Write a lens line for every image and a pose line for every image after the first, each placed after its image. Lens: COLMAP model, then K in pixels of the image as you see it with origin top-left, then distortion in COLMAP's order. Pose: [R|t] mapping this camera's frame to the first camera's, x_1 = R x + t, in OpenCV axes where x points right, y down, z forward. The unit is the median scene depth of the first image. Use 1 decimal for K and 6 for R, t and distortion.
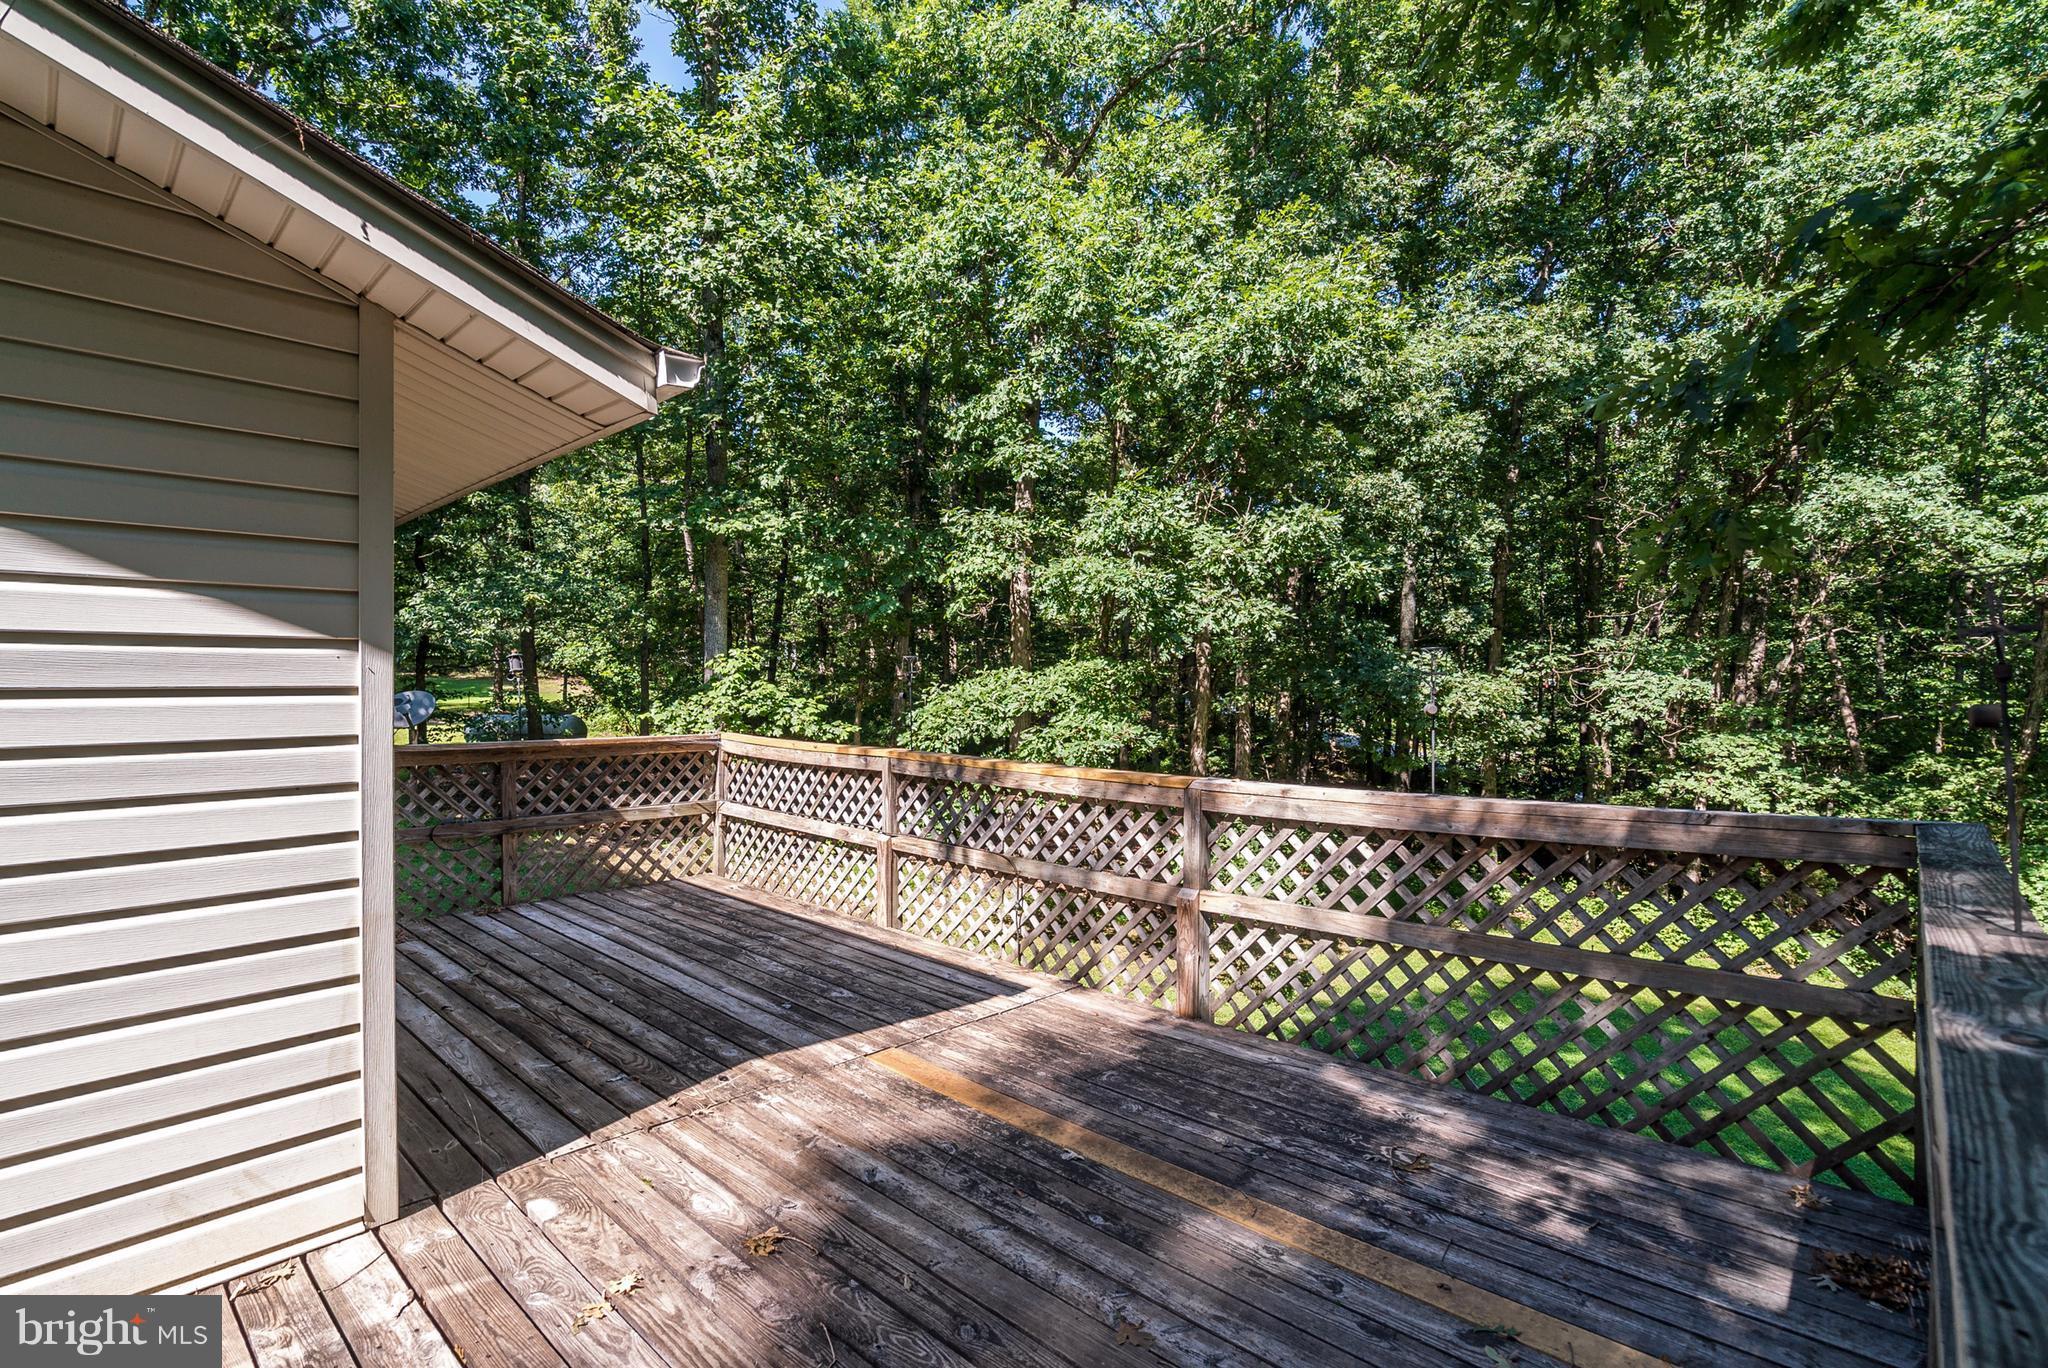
lens RADIAL K [[949.2, 0, 1008.5], [0, 949.2, 680.5], [0, 0, 1]] dist [-0.004906, -0.000317]
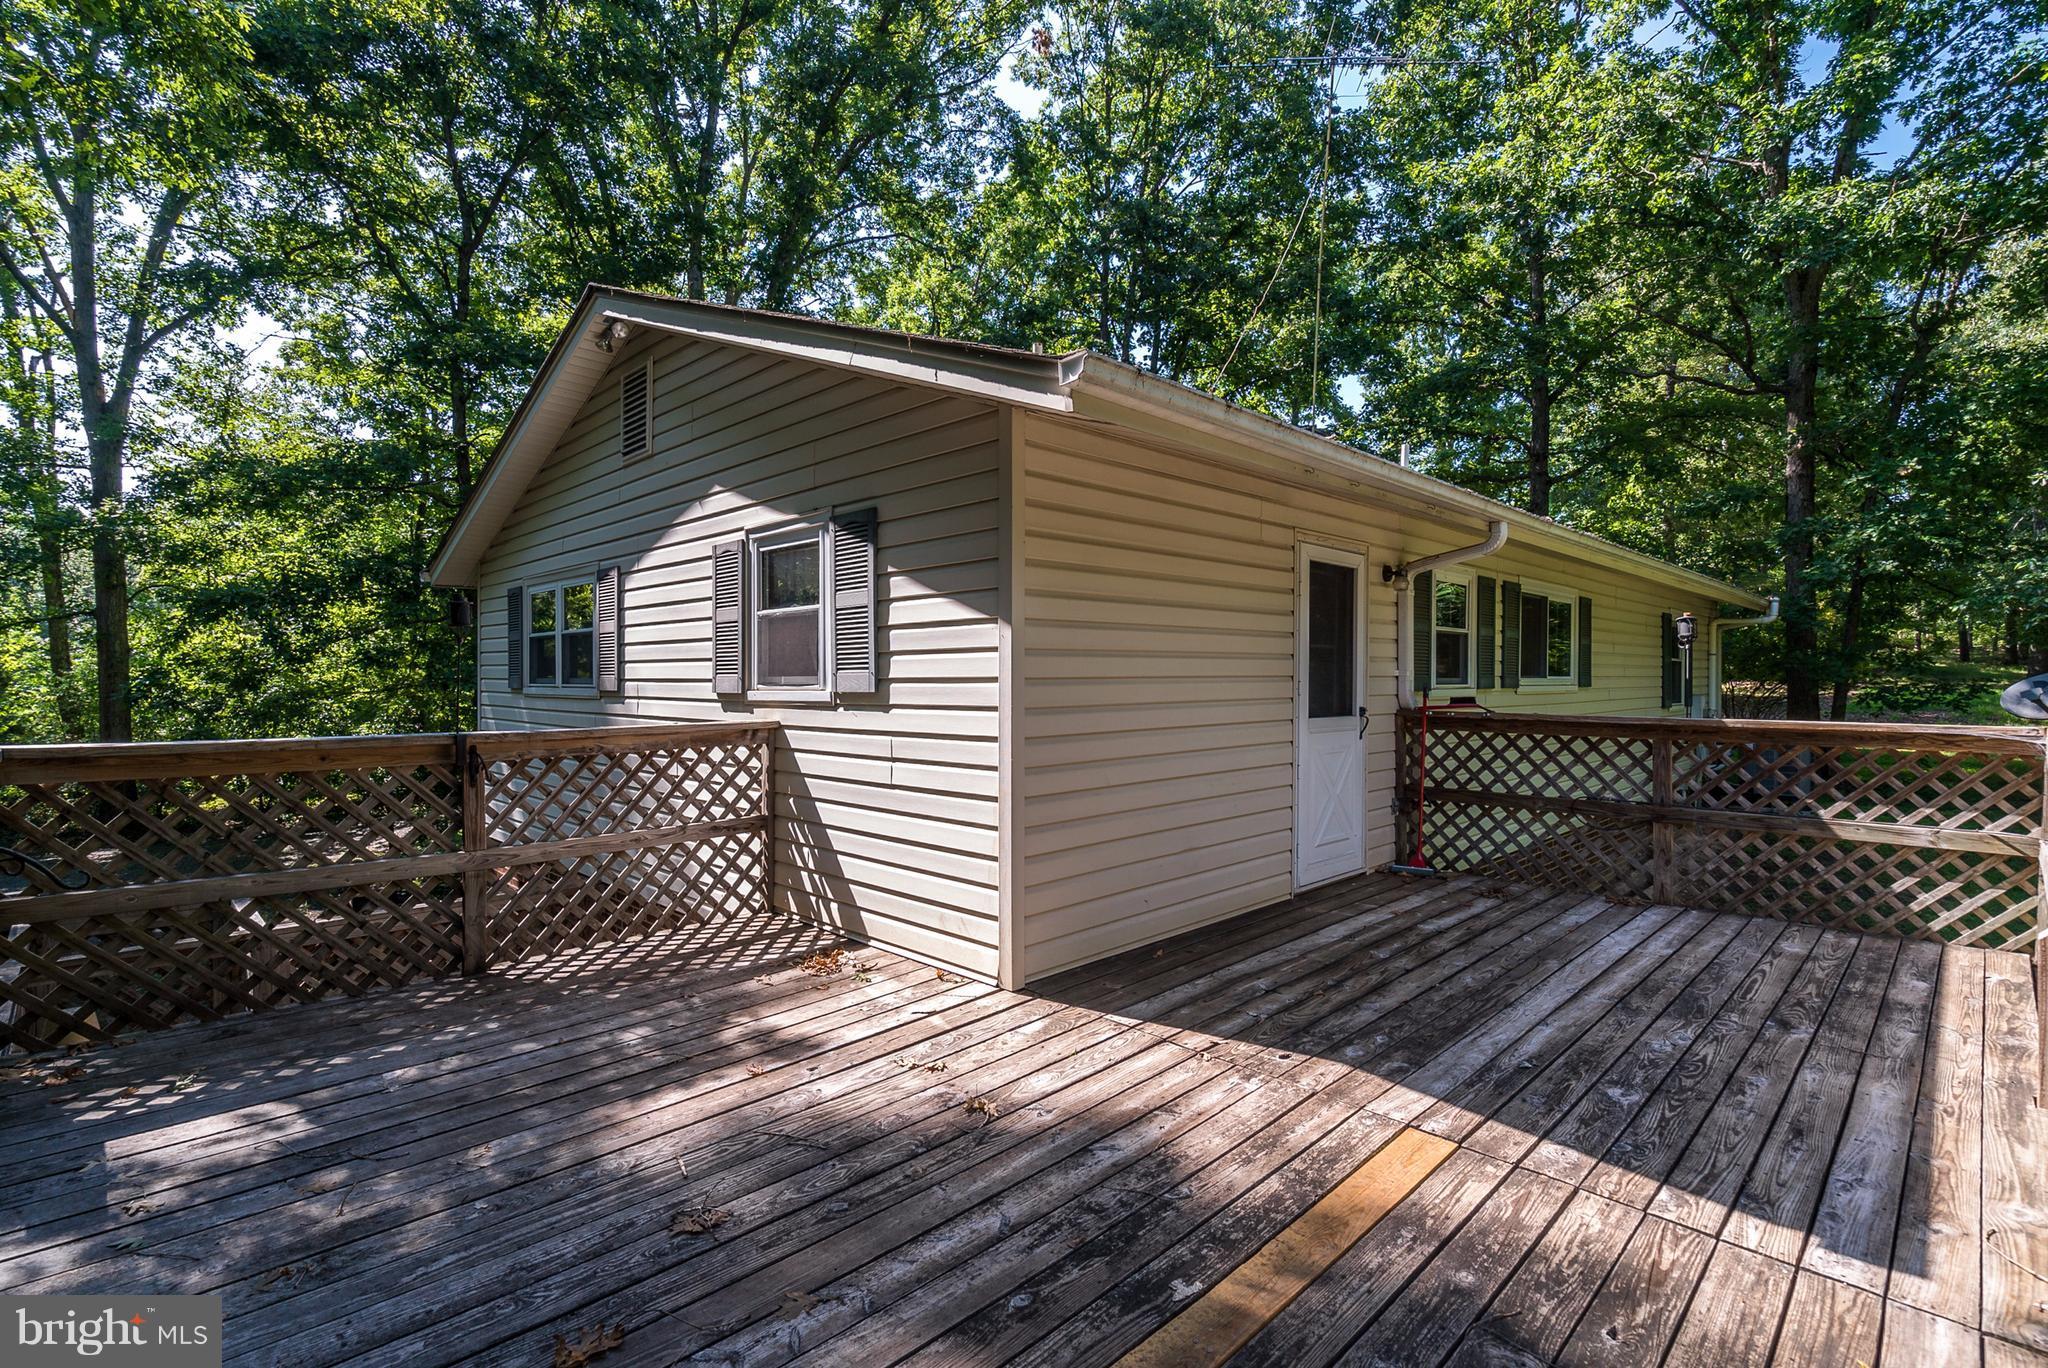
lens RADIAL K [[949.2, 0, 1008.5], [0, 949.2, 680.5], [0, 0, 1]] dist [-0.004906, -0.000317]
pose [[-0.037674, 0.003692, -0.999283, 0.553631], [0.006939, 0.999970, 0.003432, 0.035216], [0.999266, -0.006805, -0.037698, 0.650243]]
